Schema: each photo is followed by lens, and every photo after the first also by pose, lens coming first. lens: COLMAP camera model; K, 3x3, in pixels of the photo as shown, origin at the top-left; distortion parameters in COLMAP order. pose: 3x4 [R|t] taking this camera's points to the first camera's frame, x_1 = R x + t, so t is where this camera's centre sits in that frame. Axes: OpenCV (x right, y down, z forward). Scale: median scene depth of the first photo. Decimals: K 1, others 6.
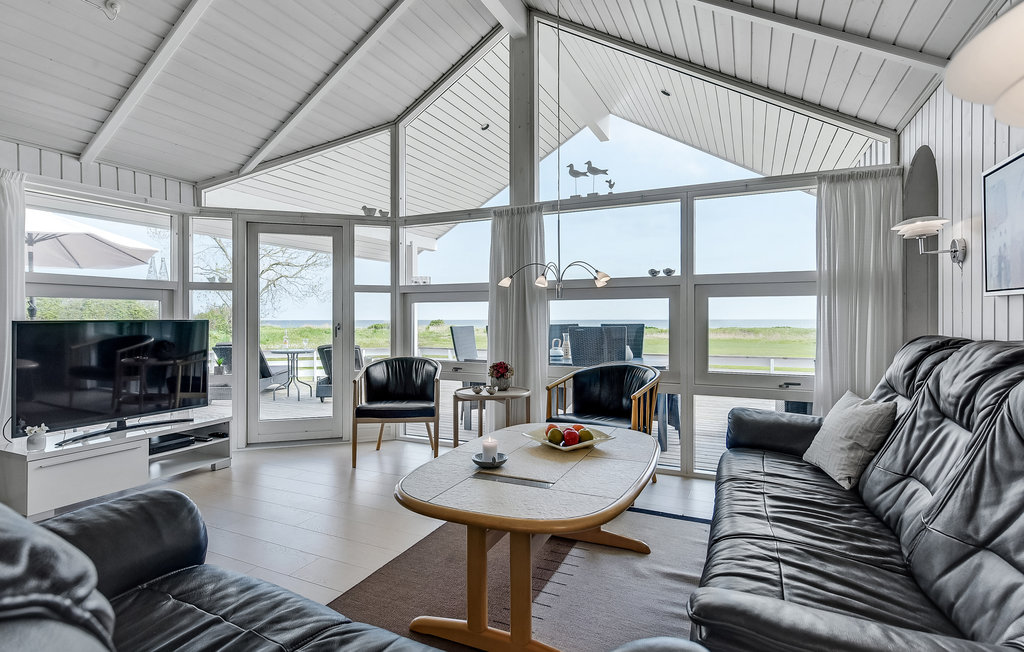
lens RADIAL K [[505.3, 0, 507.8], [0, 505.3, 322.6], [0, 0, 1]] dist [0.011850, -0.000148]
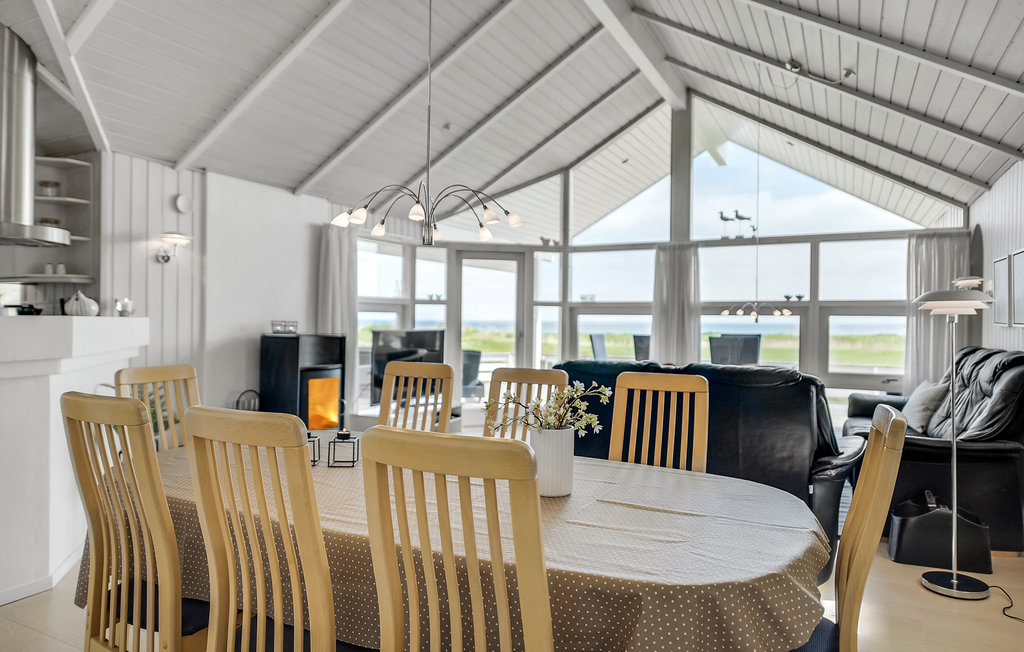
lens RADIAL K [[671.7, 0, 512.0], [0, 671.7, 326.0], [0, 0, 1]] dist [0.029374, 0.001409]
pose [[0.999887, 0.009887, -0.011359, -0.371601], [-0.009873, 0.999950, 0.001251, -0.016144], [0.011371, -0.001139, 0.999935, -0.701553]]
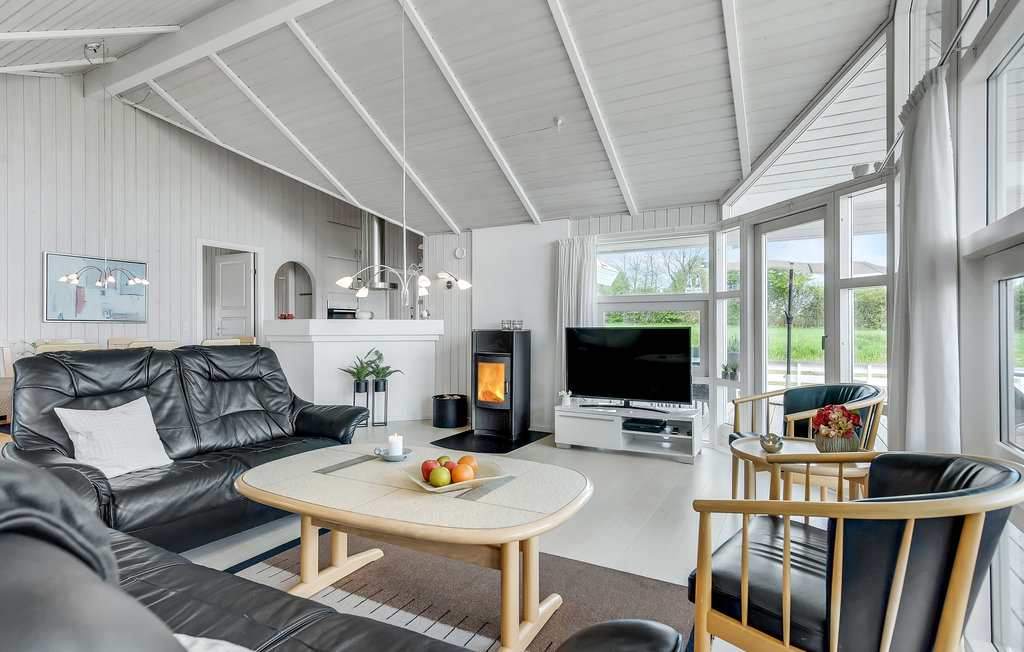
lens RADIAL K [[505.3, 0, 507.8], [0, 505.3, 322.6], [0, 0, 1]] dist [0.011850, -0.000148]
pose [[-0.051962, -0.008789, -0.998610, 0.495663], [-0.007029, 0.999940, -0.008435, -0.002175], [0.998624, 0.006581, -0.052020, 0.616839]]
